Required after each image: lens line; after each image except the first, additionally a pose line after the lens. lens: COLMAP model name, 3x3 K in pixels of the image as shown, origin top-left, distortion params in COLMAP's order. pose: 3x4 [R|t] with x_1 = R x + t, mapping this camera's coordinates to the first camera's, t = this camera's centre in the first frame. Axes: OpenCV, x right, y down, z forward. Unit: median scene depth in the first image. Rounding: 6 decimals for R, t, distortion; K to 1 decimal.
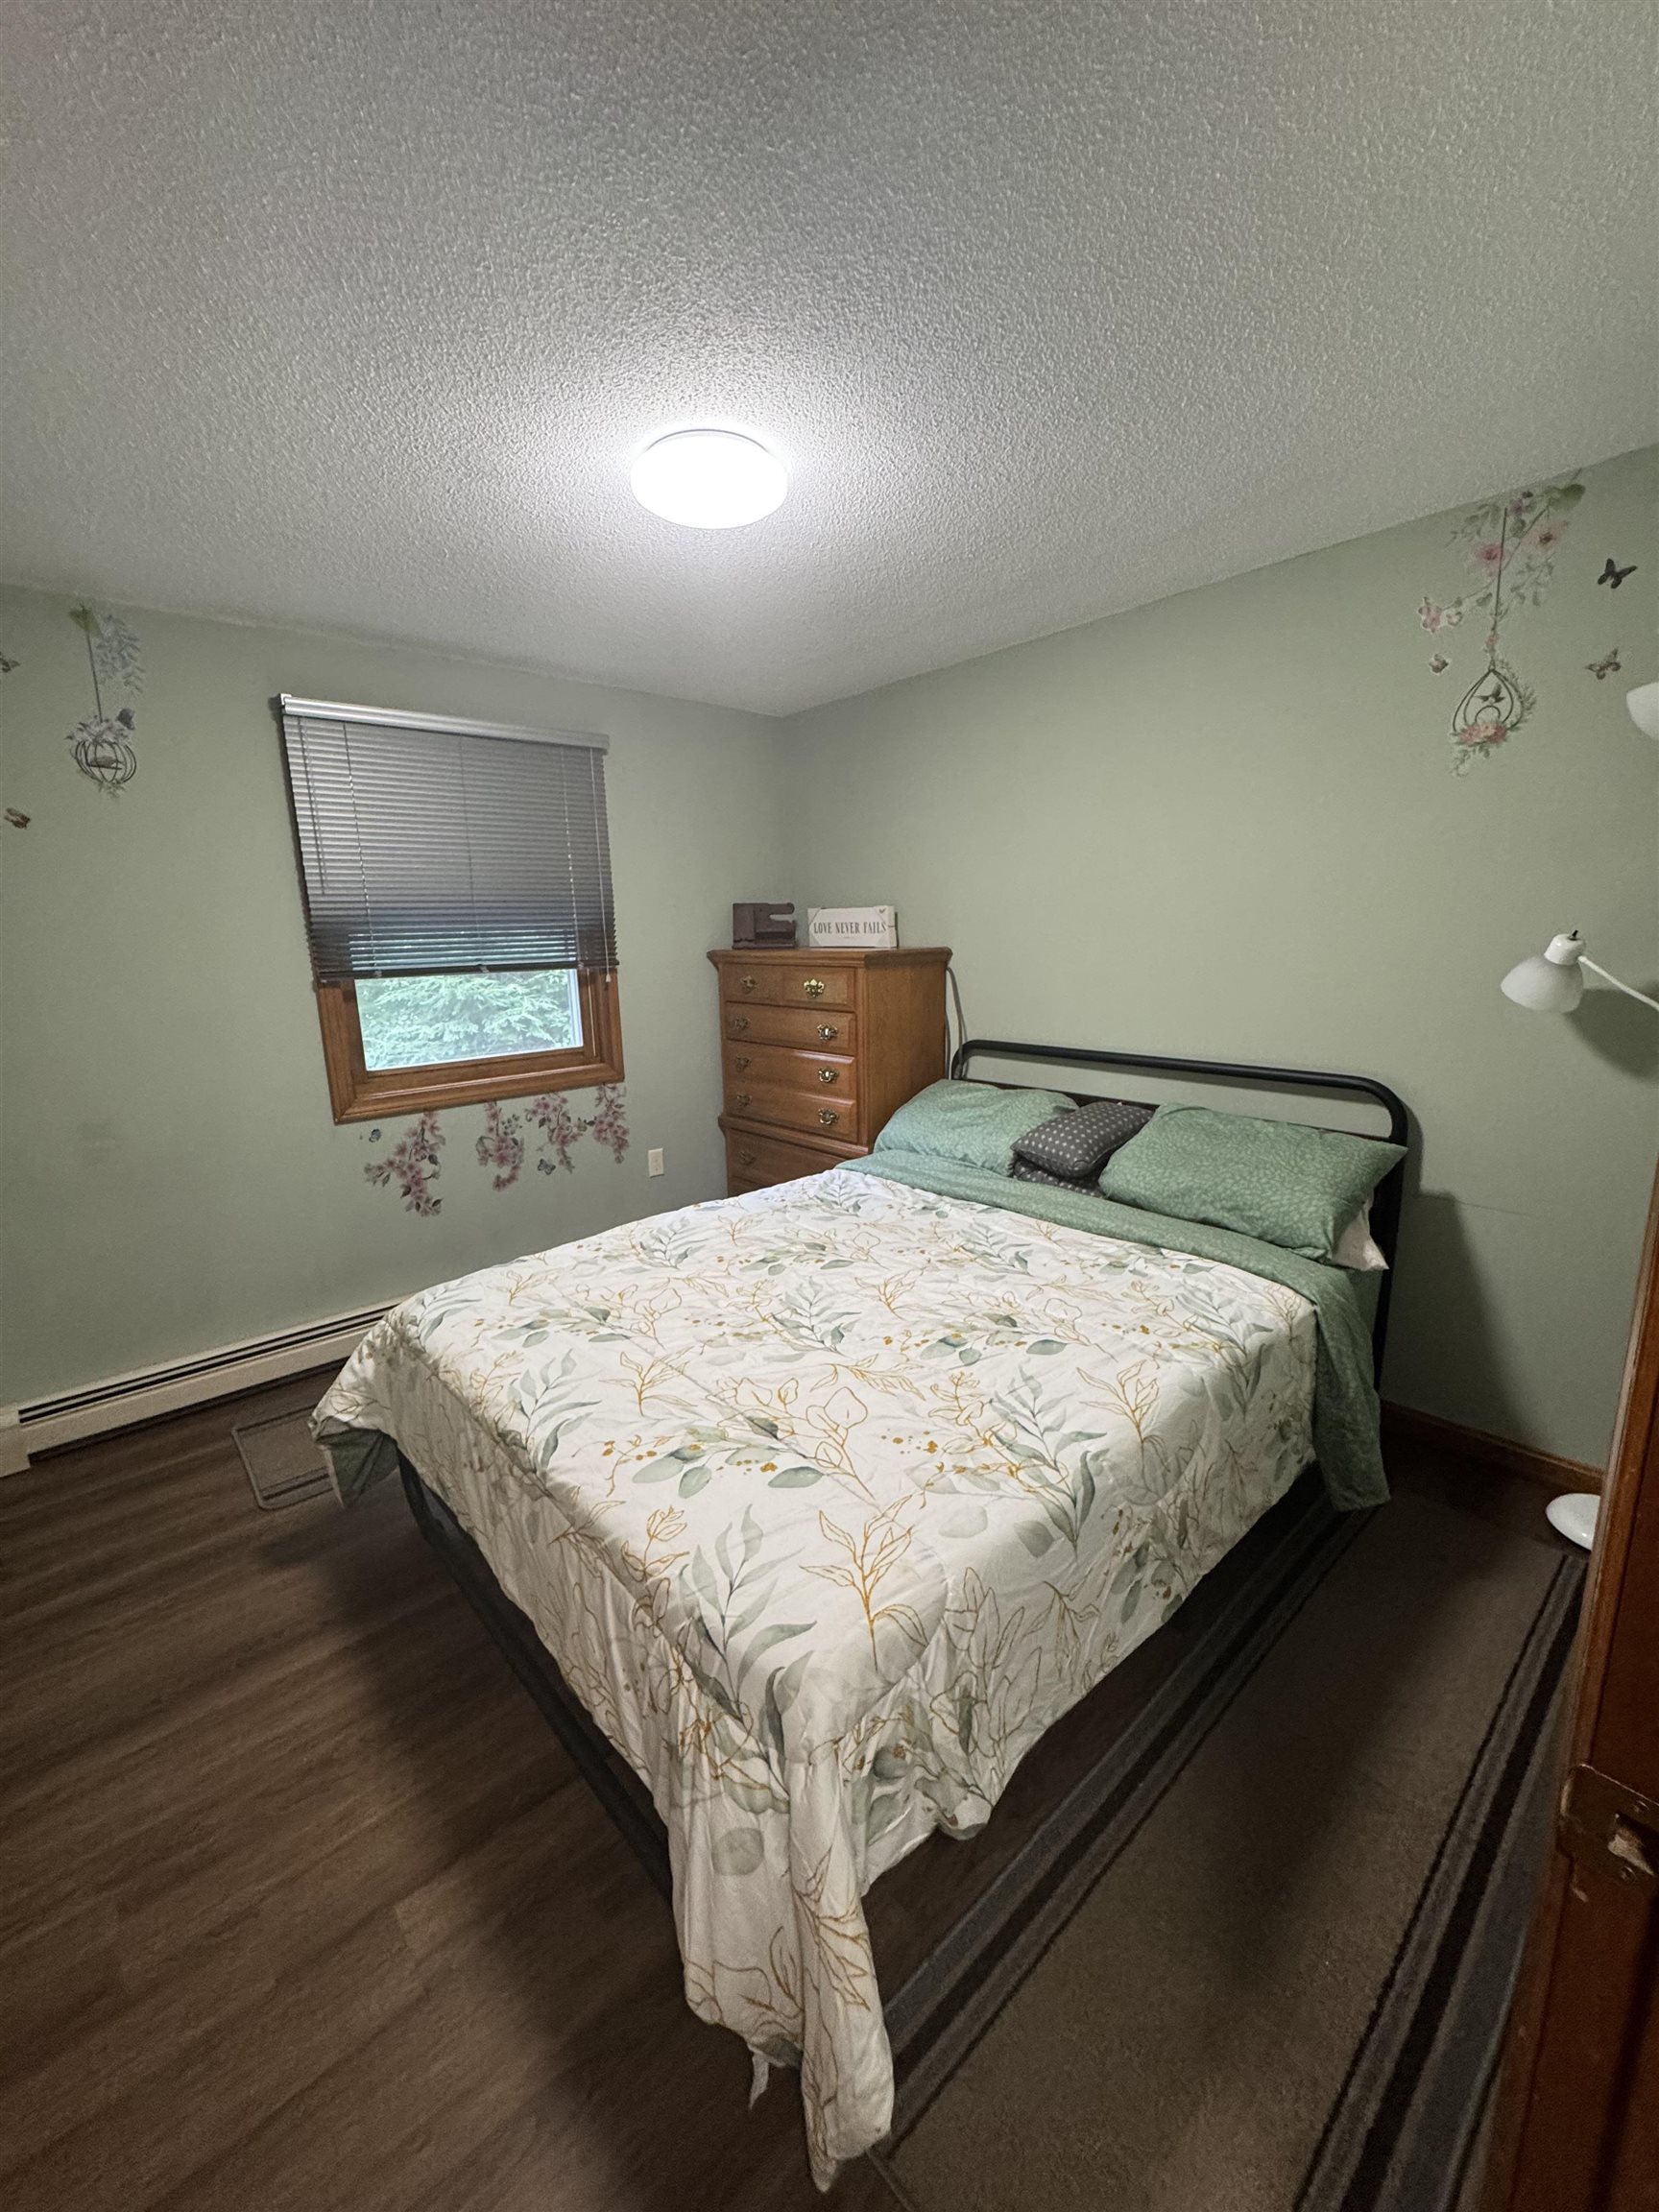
lens RADIAL K [[884.2, 0, 833.3], [0, 884.2, 1106.5], [0, 0, 1]] dist [-0.009602, 0.000567]
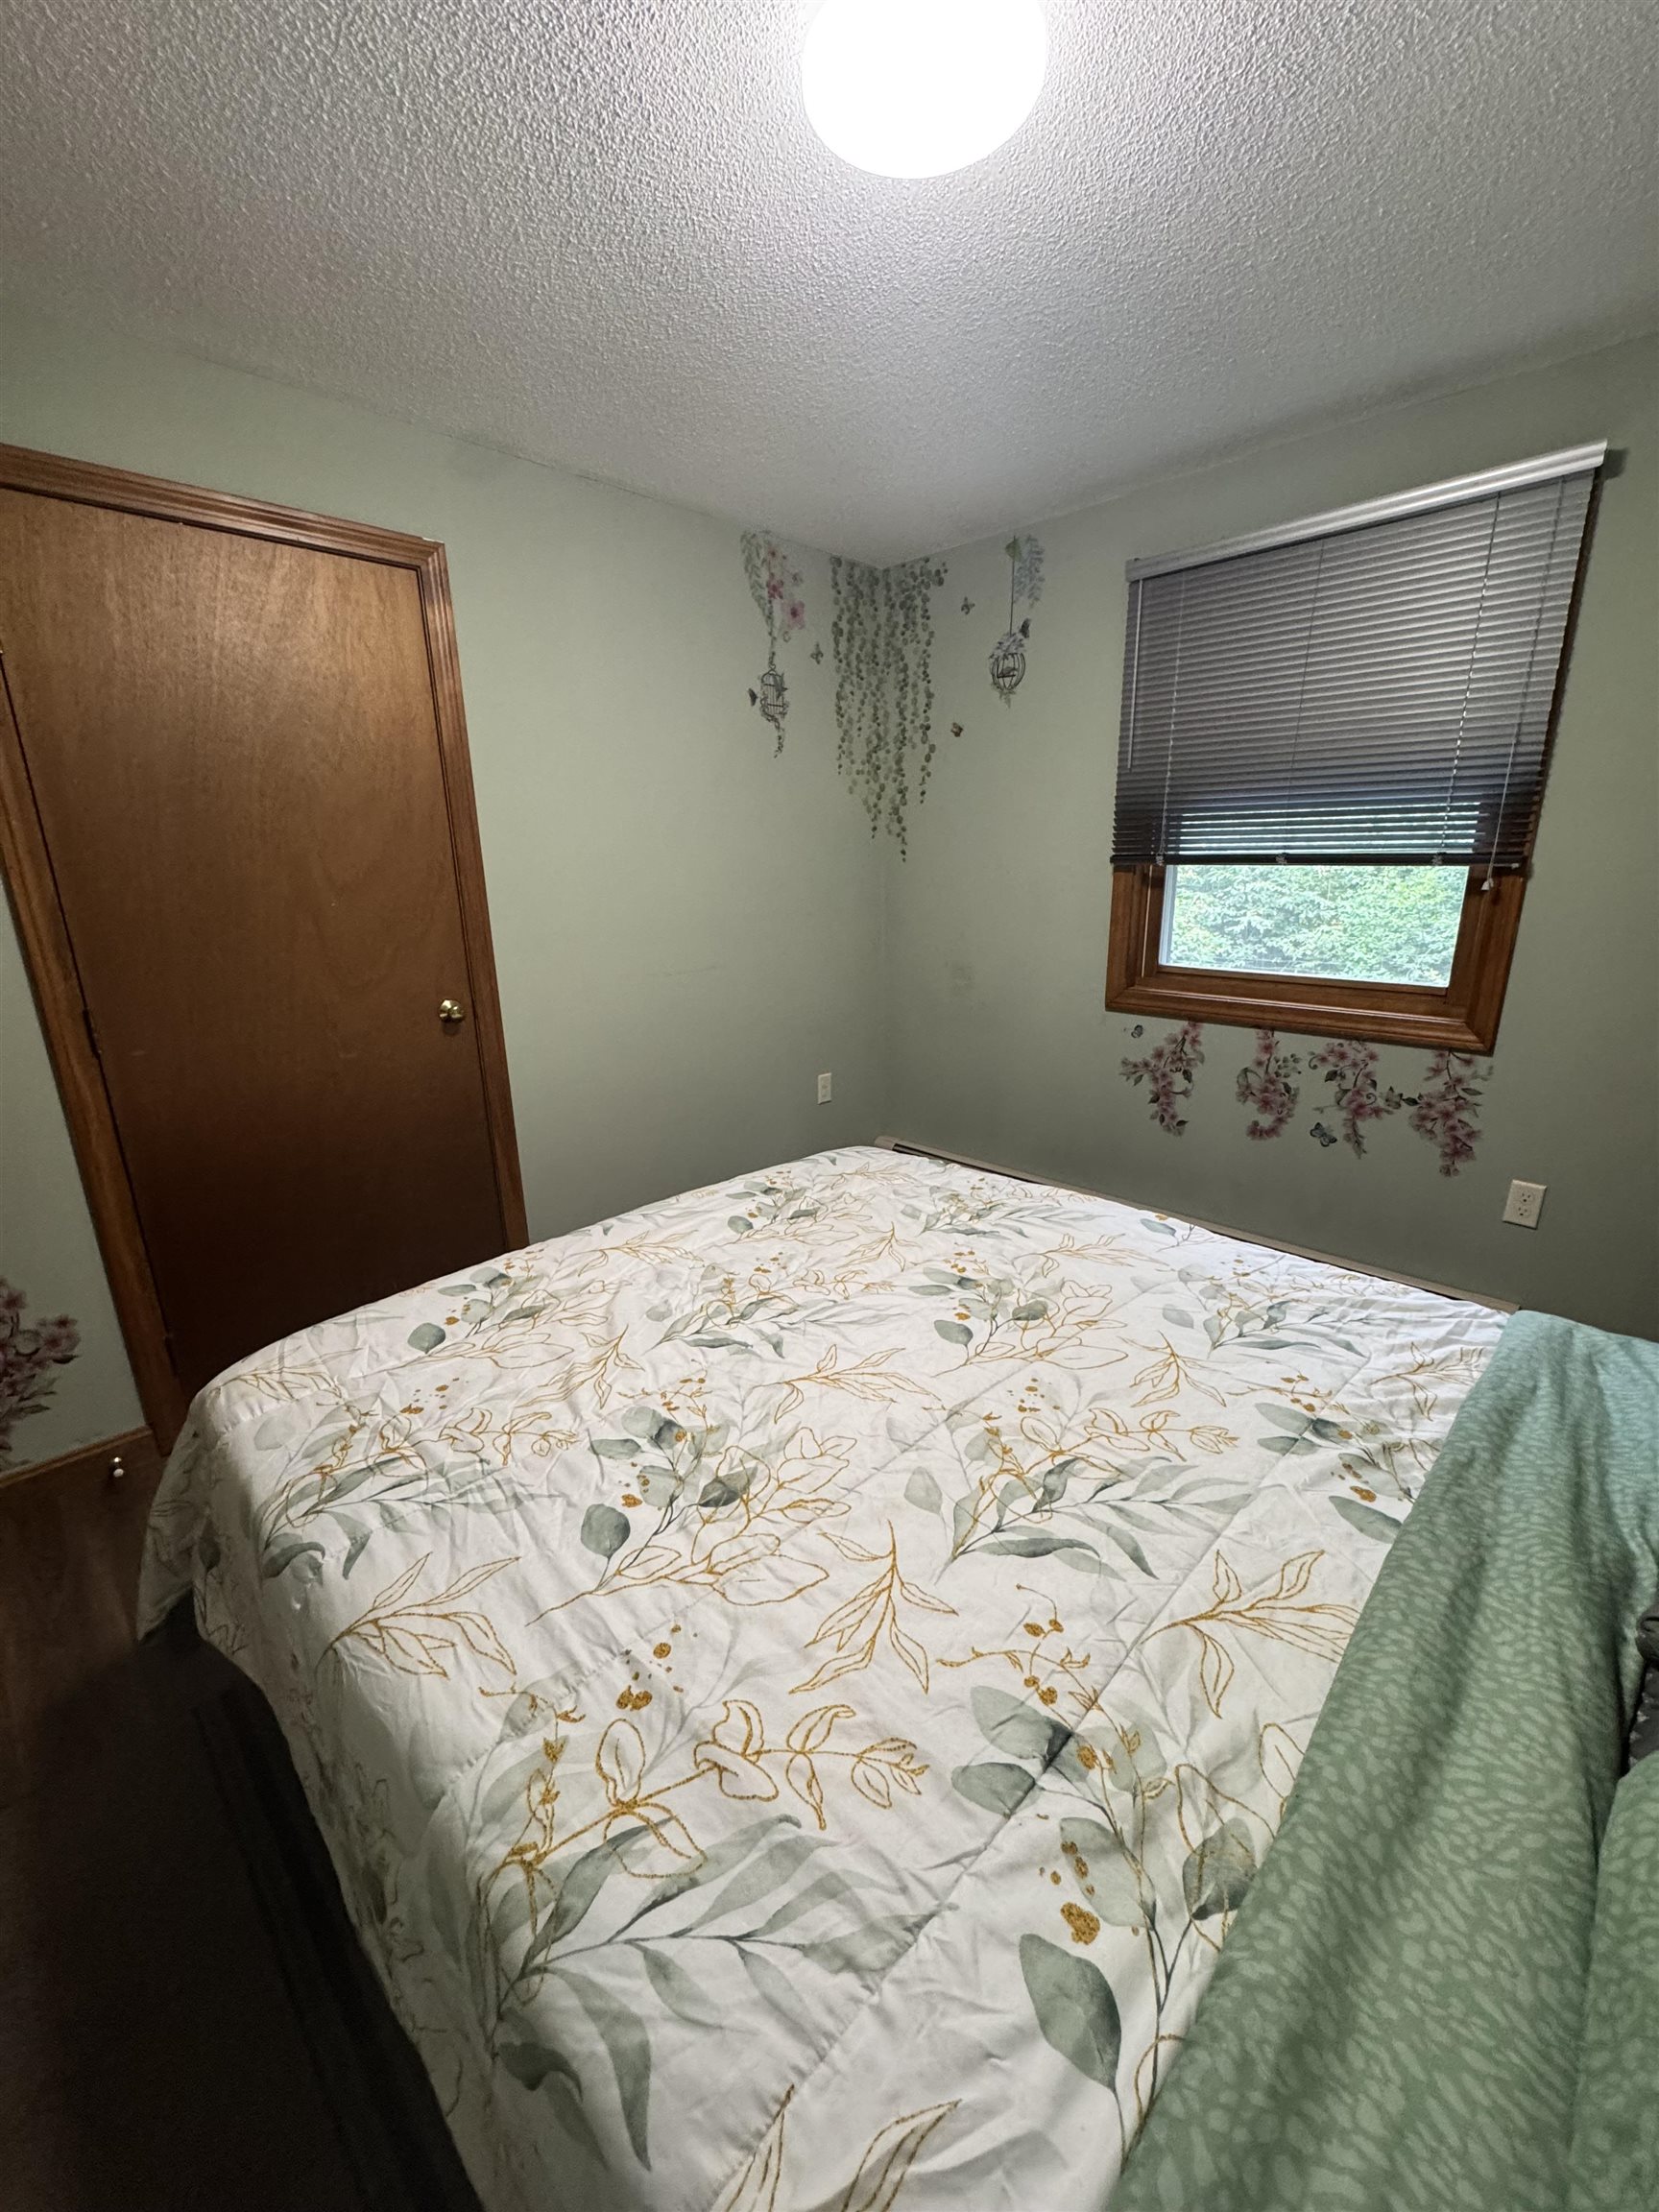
lens RADIAL K [[884.2, 0, 833.9], [0, 884.2, 1105.7], [0, 0, 1]] dist [-0.009602, 0.000567]
pose [[0.056280, 0.297821, -0.952961, 0.400554], [-0.184997, 0.941057, 0.283175, -0.101472], [0.981126, 0.160358, 0.108059, 0.578733]]
